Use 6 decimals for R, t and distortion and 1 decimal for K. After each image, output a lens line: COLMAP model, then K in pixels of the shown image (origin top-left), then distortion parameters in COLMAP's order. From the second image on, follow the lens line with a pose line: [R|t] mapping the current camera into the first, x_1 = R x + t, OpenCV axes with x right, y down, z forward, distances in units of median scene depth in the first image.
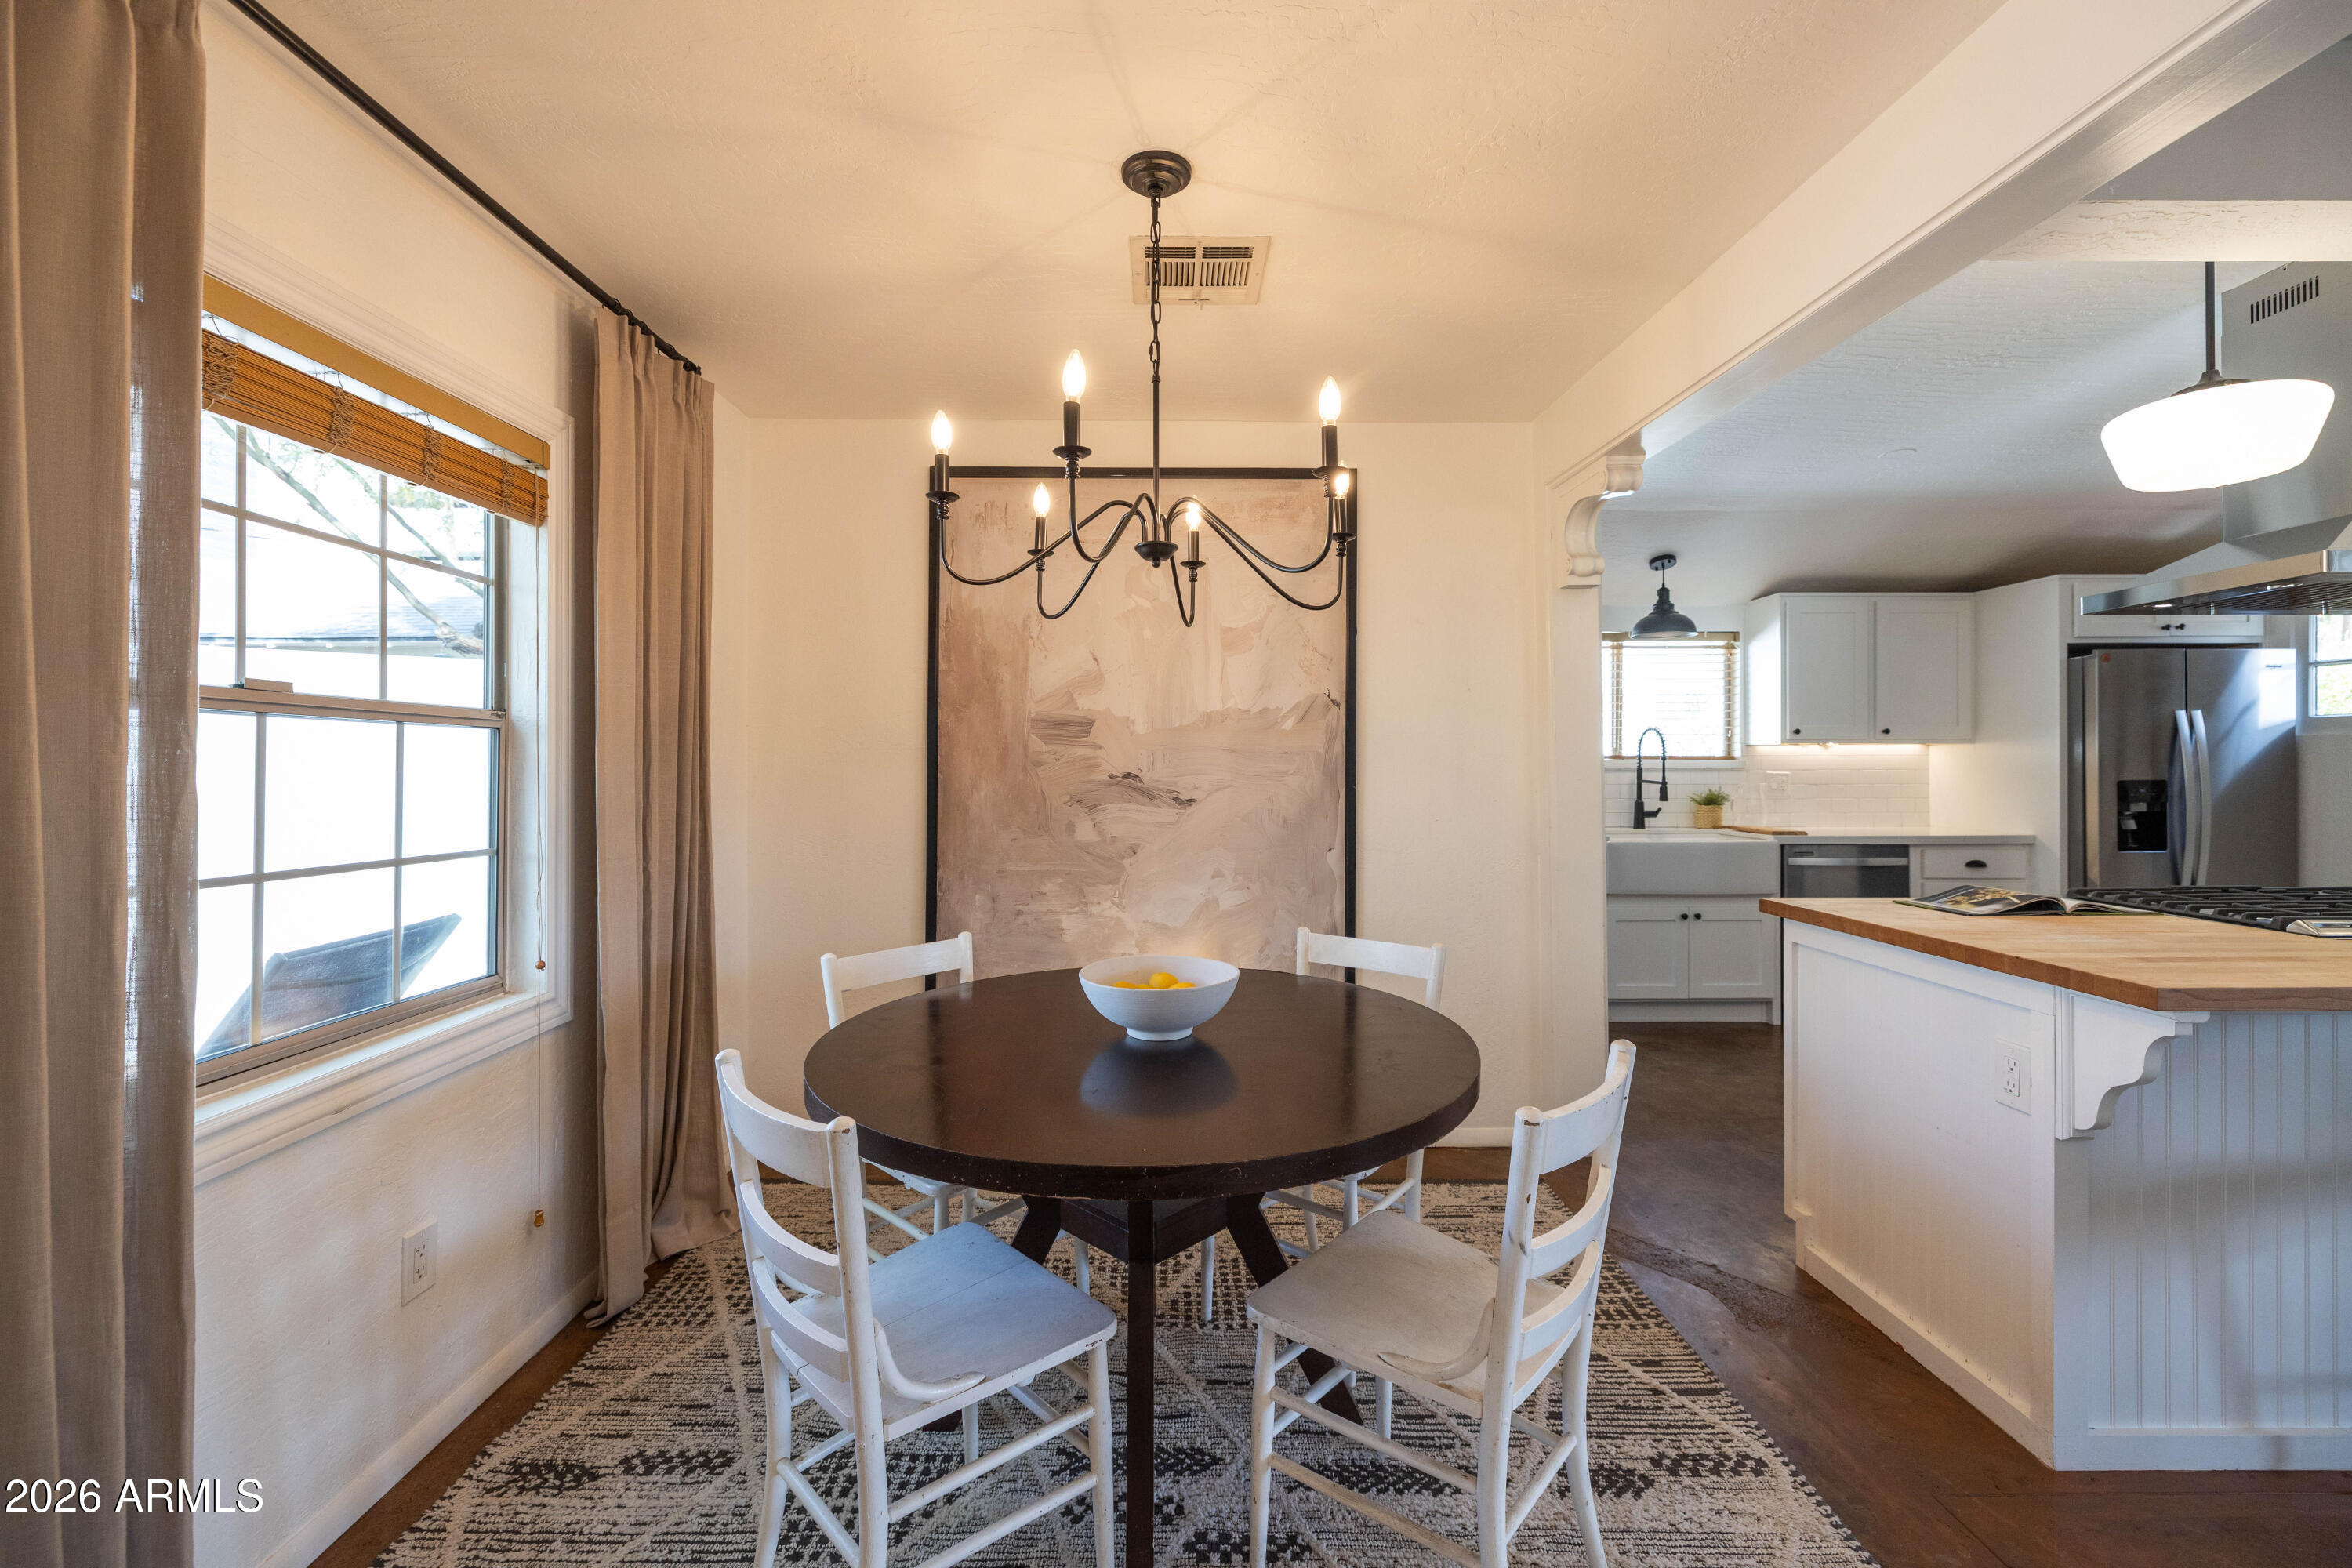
lens RADIAL K [[973.6, 0, 1170.9], [0, 973.6, 763.4], [0, 0, 1]] dist [0.000296, 0.000073]
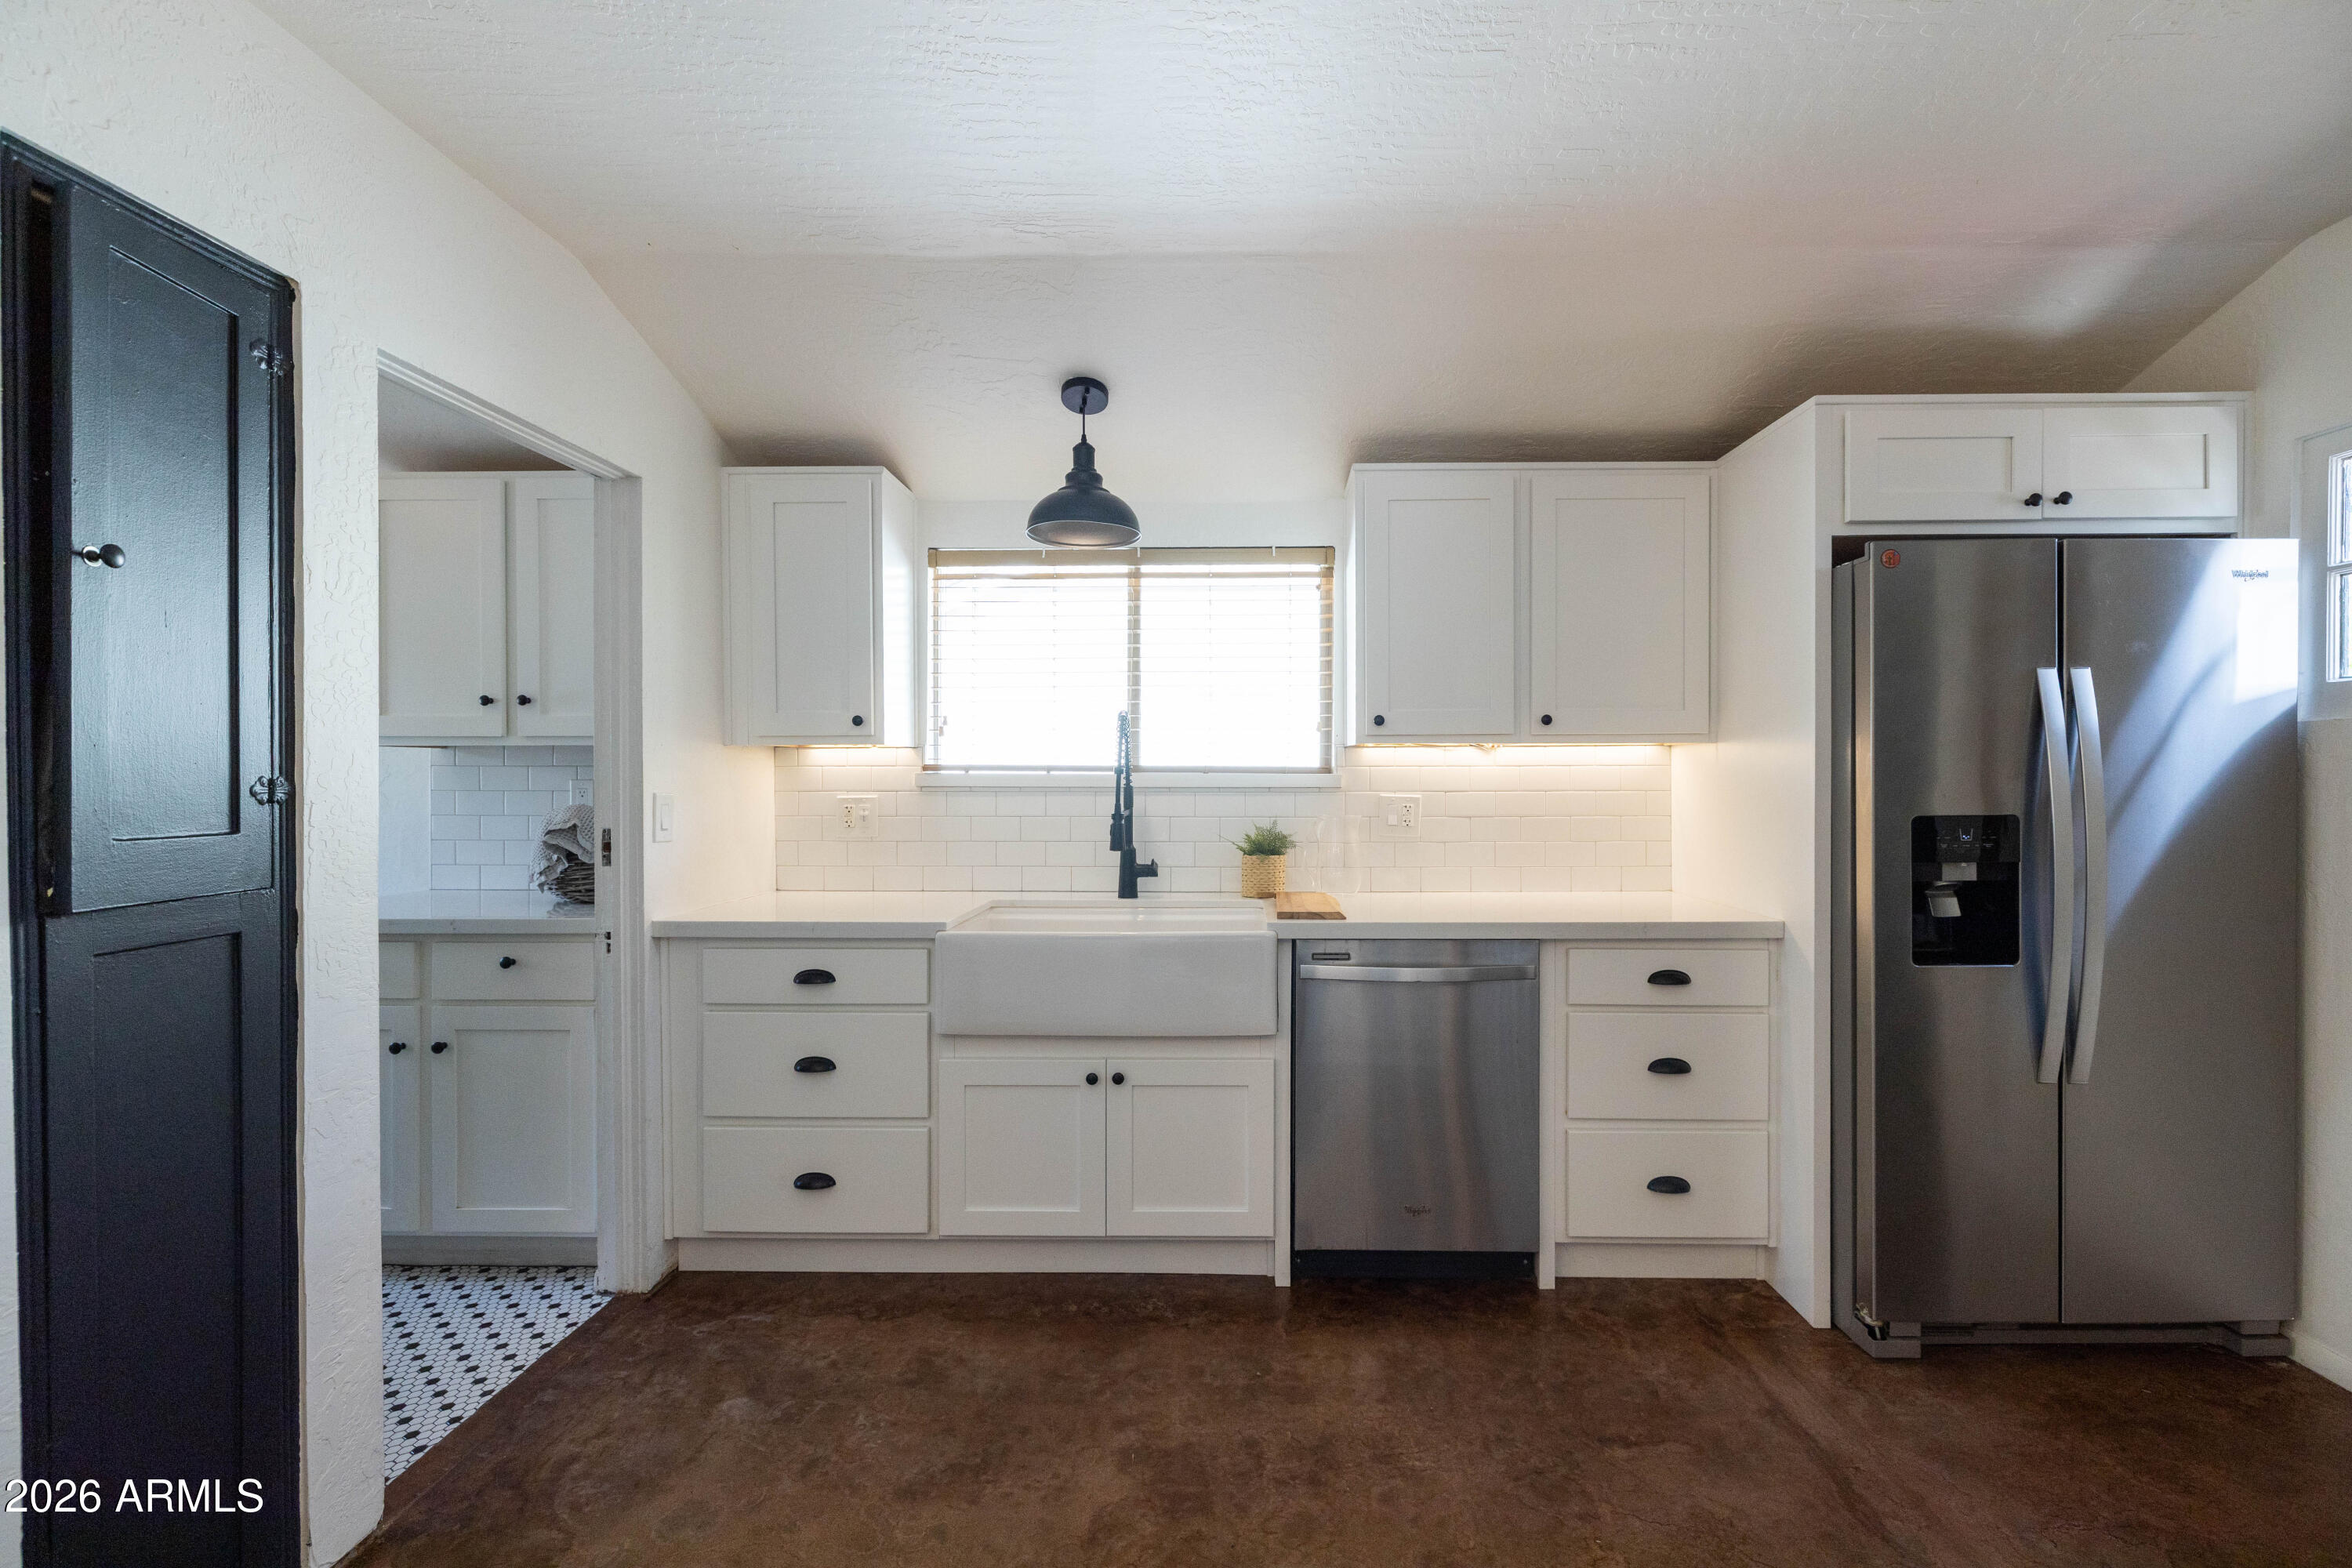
lens RADIAL K [[1049.8, 0, 1210.4], [0, 1049.8, 782.2], [0, 0, 1]] dist [0.017074, -0.000345]
pose [[0.999899, -0.000458, -0.014217, 0.841066], [0.000549, 0.999979, 0.006453, -0.003844], [0.014214, -0.006460, 0.999878, 0.629697]]
